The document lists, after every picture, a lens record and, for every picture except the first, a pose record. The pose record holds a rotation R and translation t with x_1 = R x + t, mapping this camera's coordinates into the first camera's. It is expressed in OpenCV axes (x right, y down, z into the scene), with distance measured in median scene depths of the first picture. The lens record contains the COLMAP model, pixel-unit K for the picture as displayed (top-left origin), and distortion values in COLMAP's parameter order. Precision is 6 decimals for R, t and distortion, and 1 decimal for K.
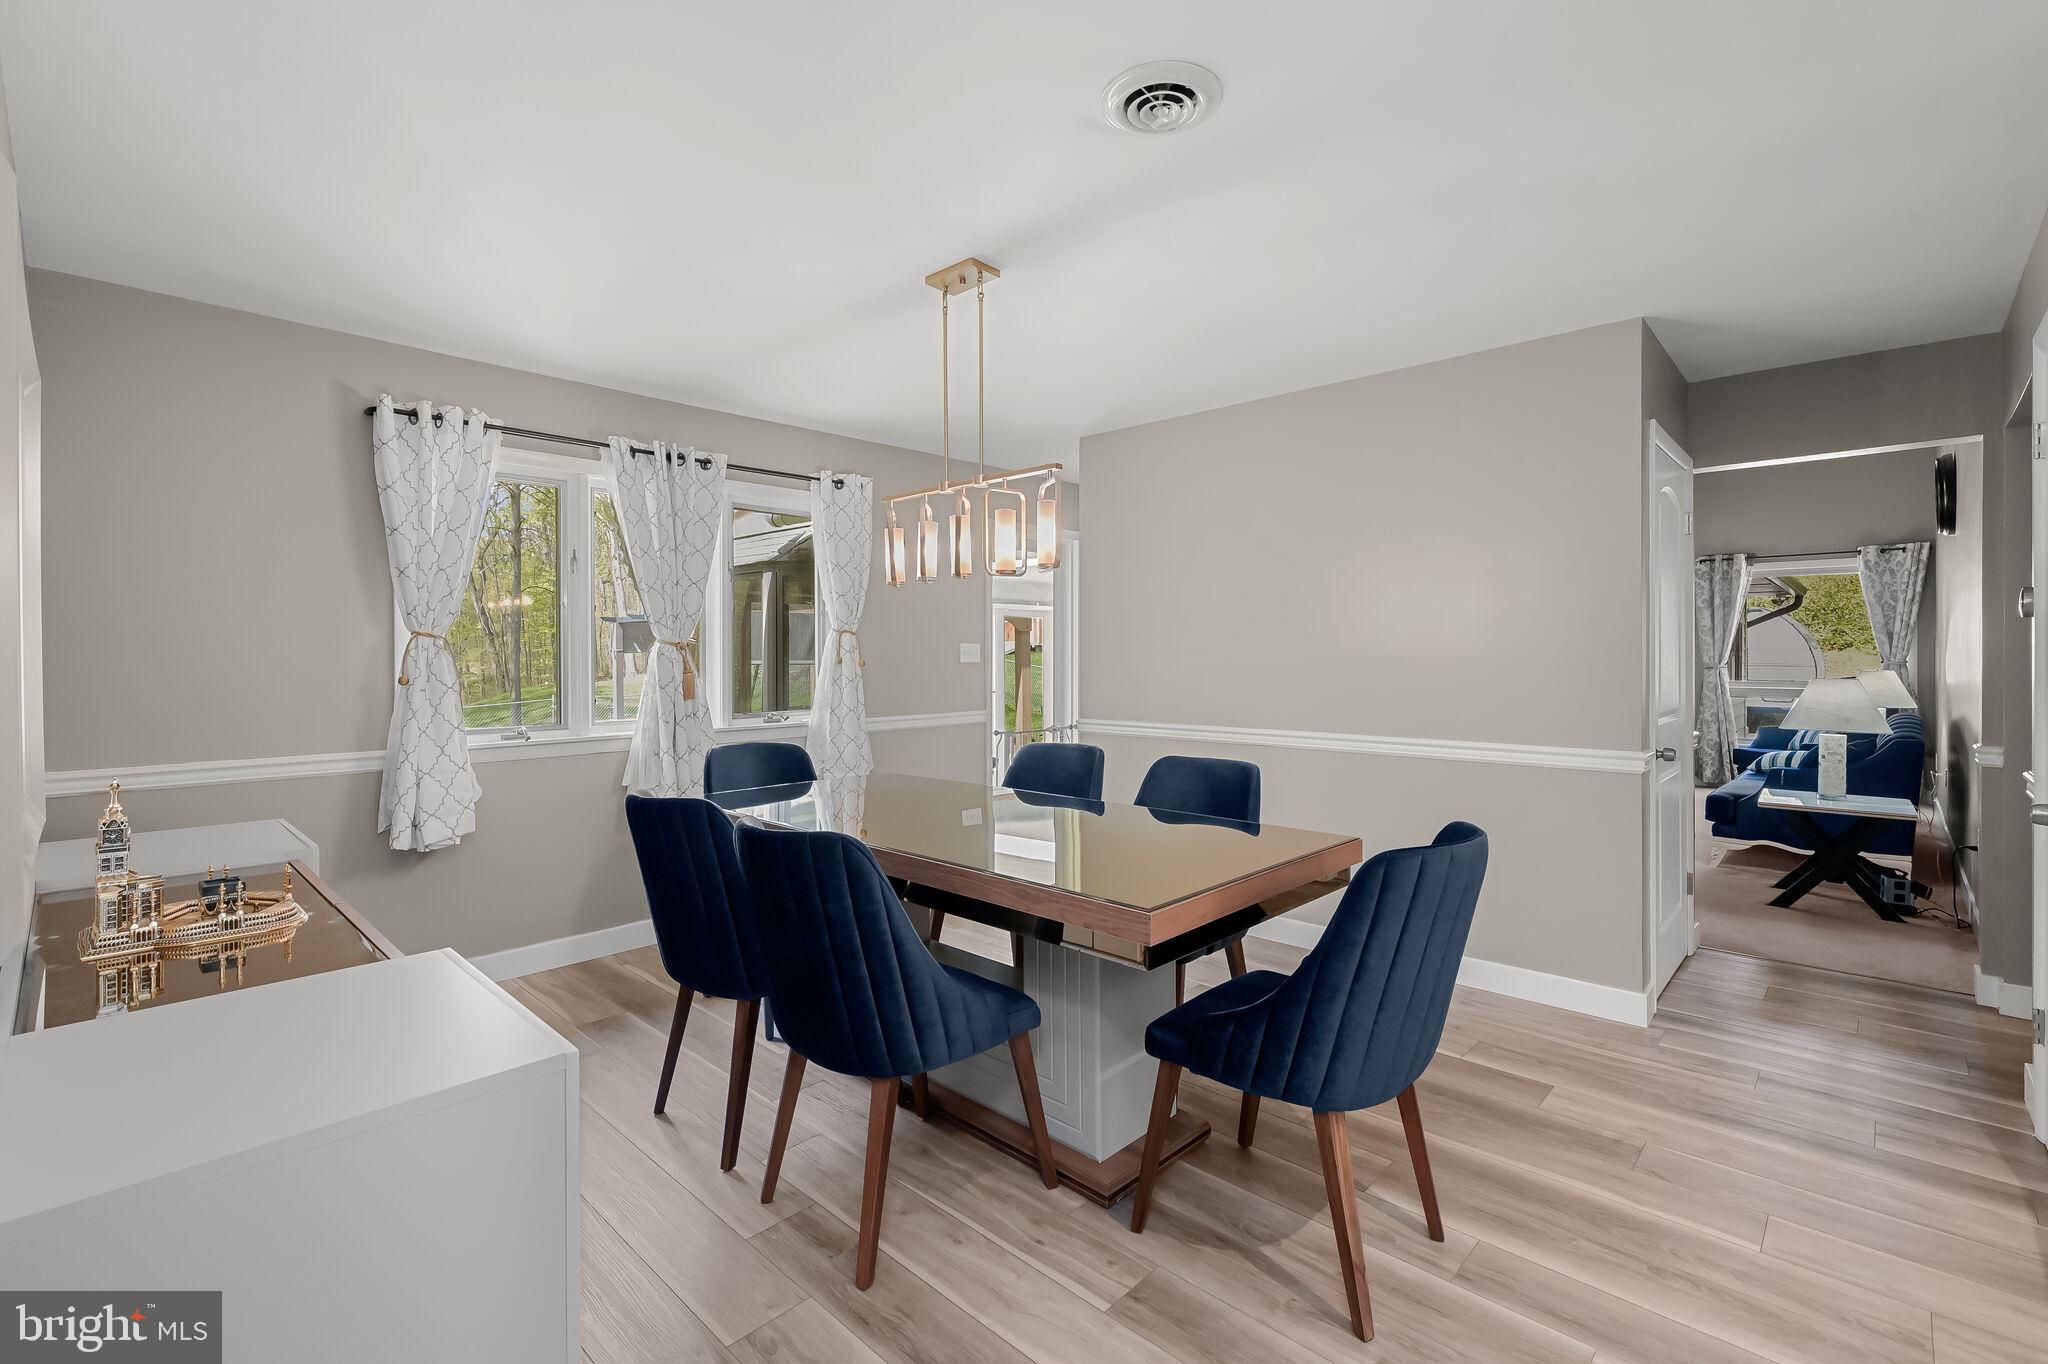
lens RADIAL K [[911.6, 0, 1032.2], [0, 911.6, 671.3], [0, 0, 1]] dist [0.002823, -0.000066]
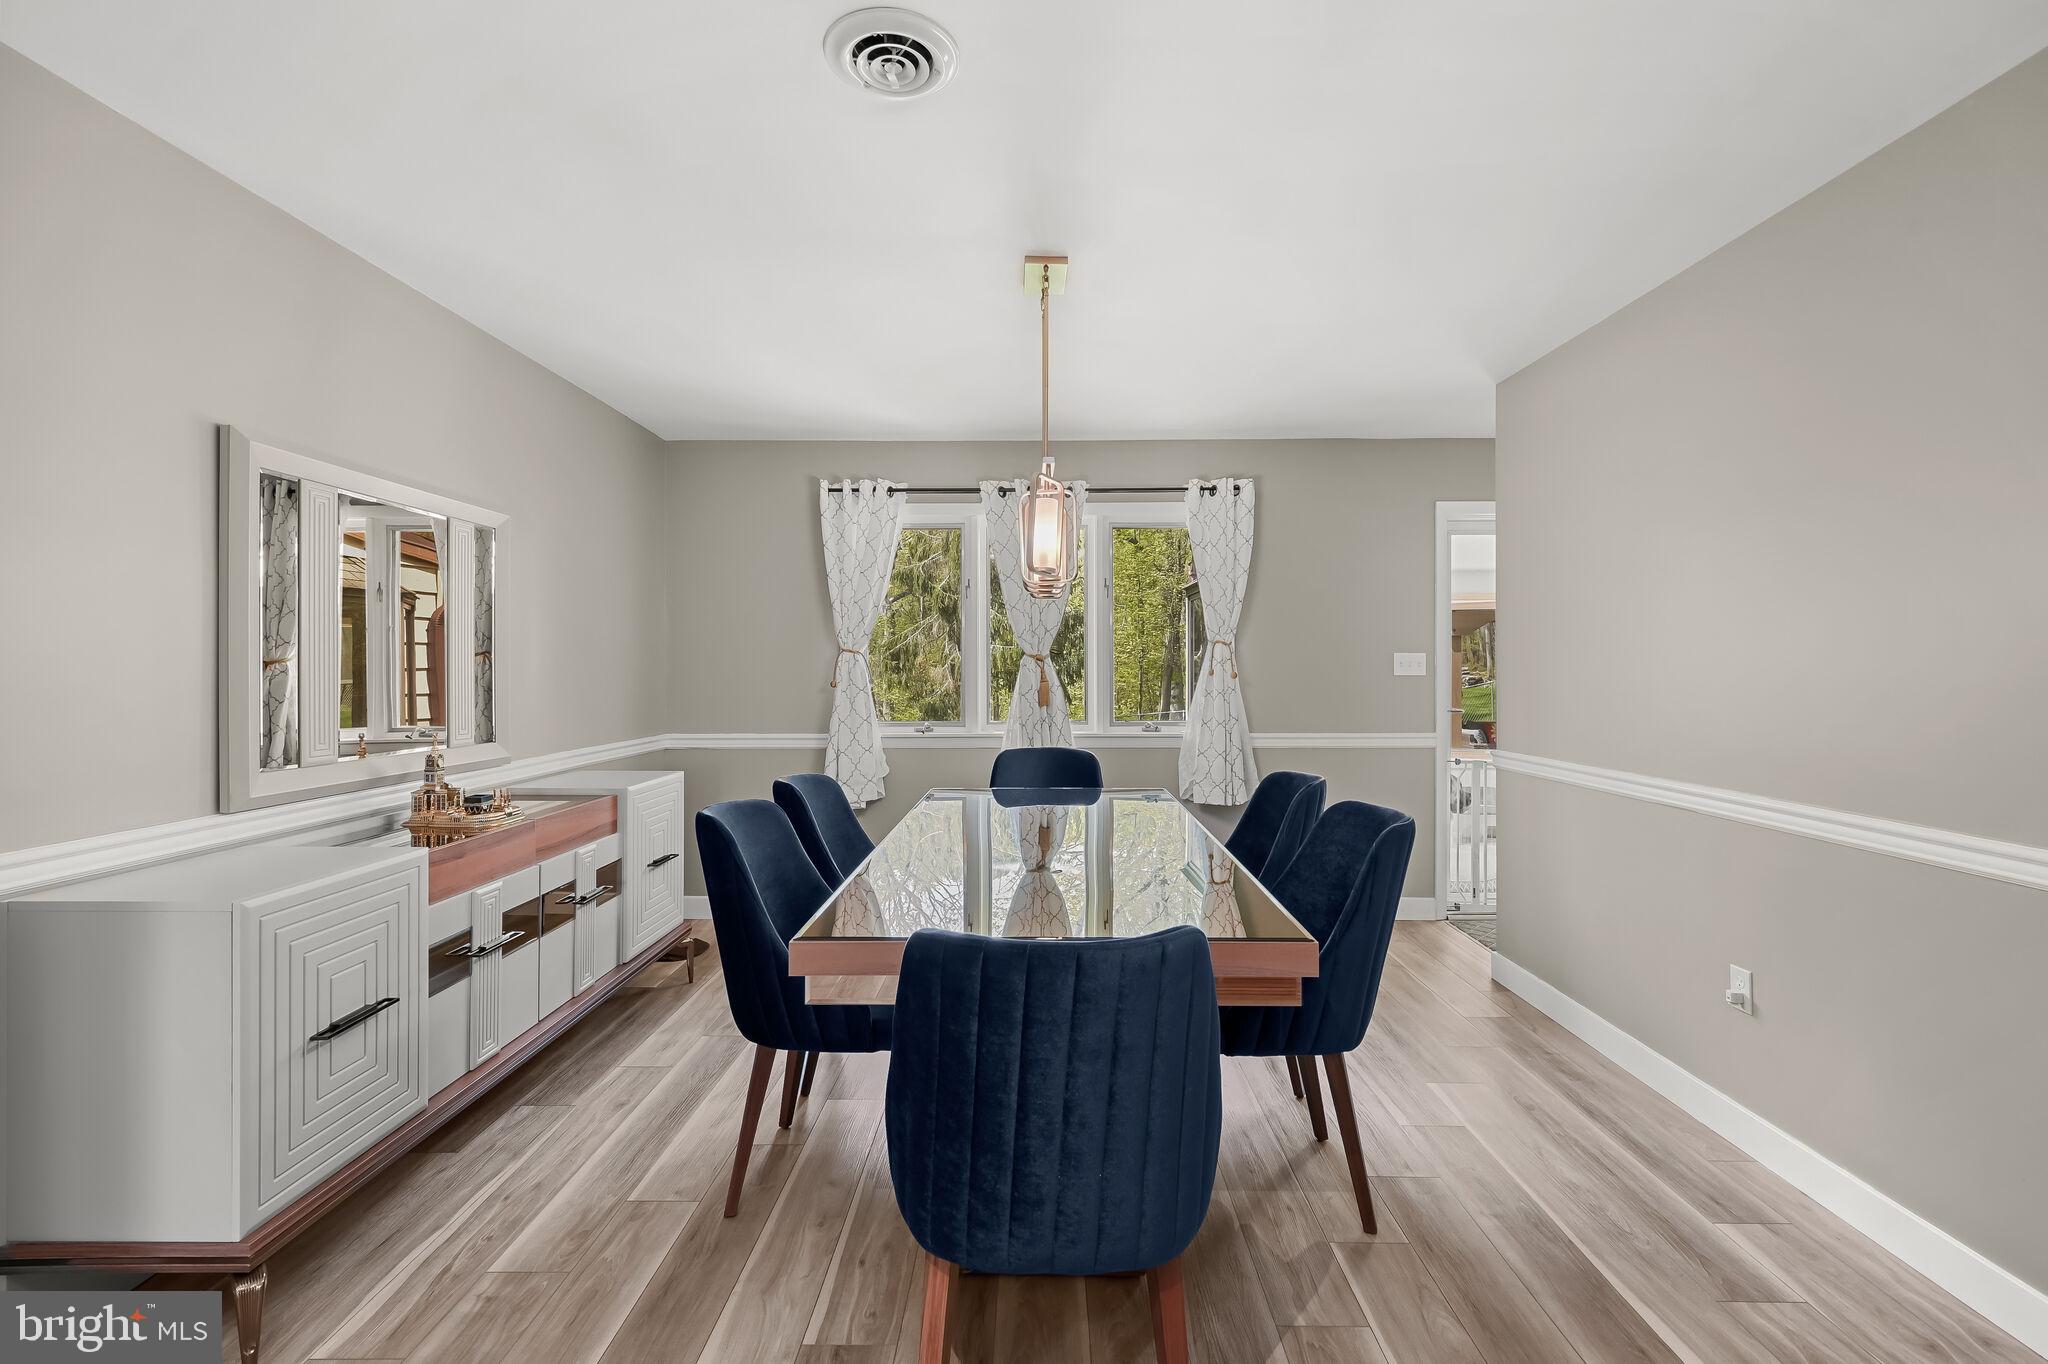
lens RADIAL K [[911.6, 0, 1029.7], [0, 911.6, 673.5], [0, 0, 1]] dist [0.002823, -0.000066]
pose [[0.674411, 0.006226, -0.738330, 0.500023], [-0.014339, 0.999886, -0.004666, -0.003500], [0.738217, 0.013733, 0.674423, 0.271687]]
